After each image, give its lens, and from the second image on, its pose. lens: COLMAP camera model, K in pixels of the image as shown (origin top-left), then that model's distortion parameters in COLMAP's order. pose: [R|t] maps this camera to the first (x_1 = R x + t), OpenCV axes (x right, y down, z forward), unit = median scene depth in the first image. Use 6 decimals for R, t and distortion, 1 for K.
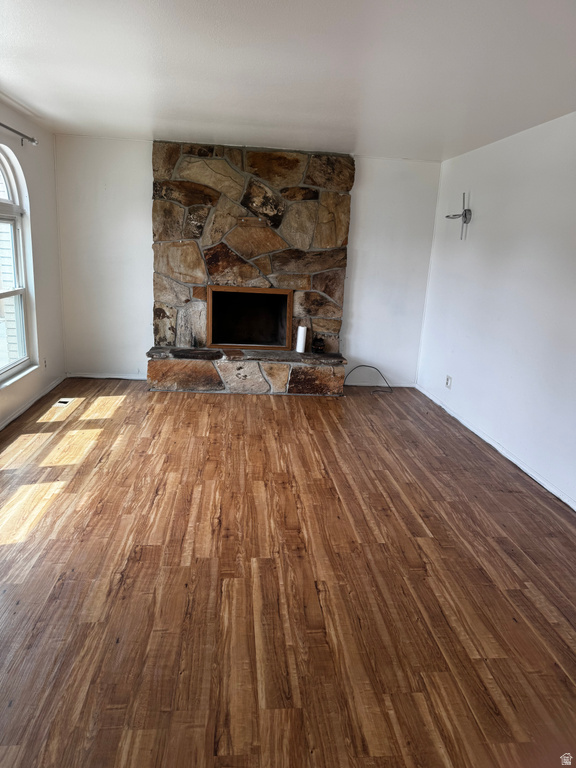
lens RADIAL K [[553.6, 0, 288.0], [0, 553.6, 384.0], [0, 0, 1]] dist [0.167039, -0.148098]
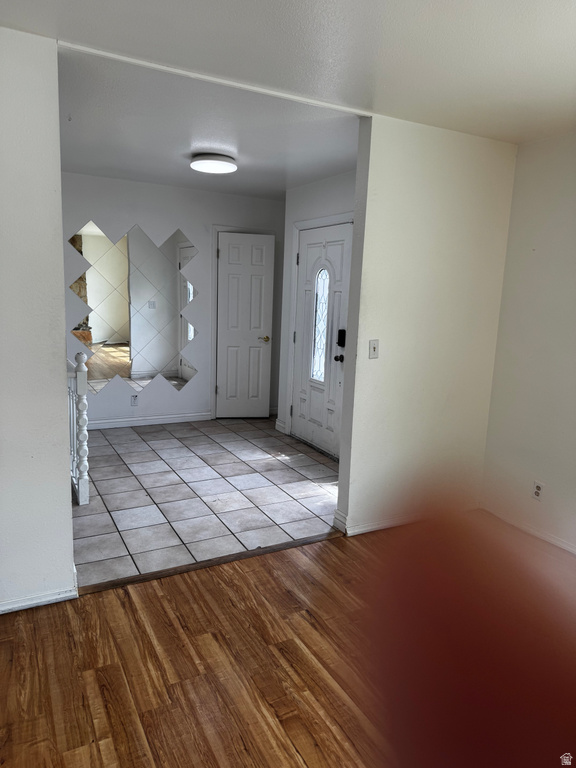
lens RADIAL K [[553.6, 0, 288.0], [0, 553.6, 384.0], [0, 0, 1]] dist [0.167039, -0.148098]
pose [[-0.918132, -0.028954, -0.395216, 0.475115], [-0.181139, 0.917700, 0.353574, -0.398003], [0.352452, 0.396217, -0.847815, 1.775557]]
